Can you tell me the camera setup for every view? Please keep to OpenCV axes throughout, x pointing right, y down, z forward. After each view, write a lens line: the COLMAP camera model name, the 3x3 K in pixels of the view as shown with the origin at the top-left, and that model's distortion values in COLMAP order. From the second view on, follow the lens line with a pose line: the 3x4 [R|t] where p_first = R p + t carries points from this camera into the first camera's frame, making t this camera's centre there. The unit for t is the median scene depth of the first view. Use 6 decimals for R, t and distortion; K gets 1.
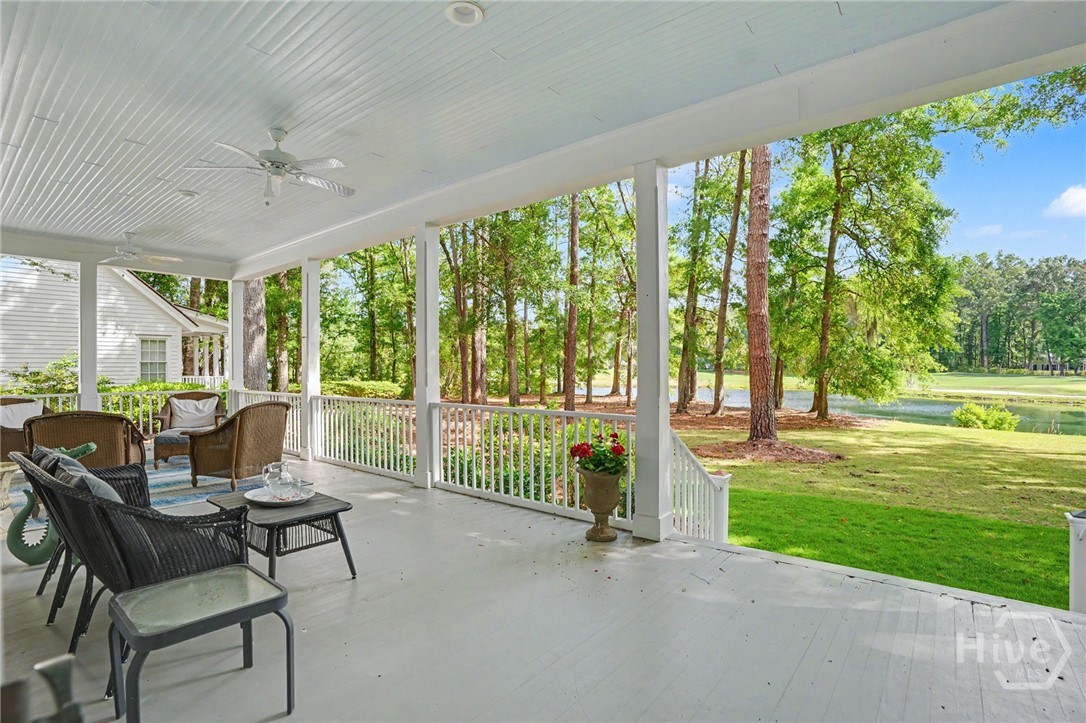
lens RADIAL K [[516.4, 0, 546.8], [0, 516.4, 366.3], [0, 0, 1]] dist [-0.057486, 0.024262]
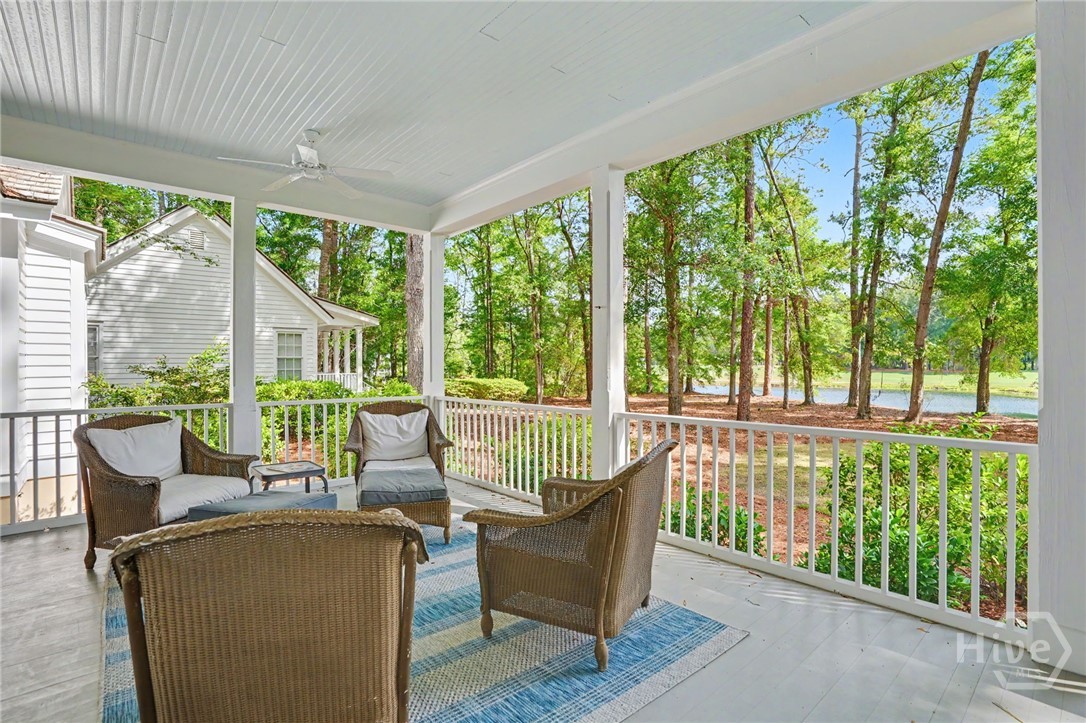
lens RADIAL K [[525.9, 0, 558.7], [0, 525.9, 358.9], [0, 0, 1]] dist [-0.061434, 0.021281]
pose [[0.987218, -0.001237, -0.159368, -0.172639], [-0.000005, 0.999970, -0.007796, 0.001295], [0.159373, 0.007697, 0.987188, 0.172704]]
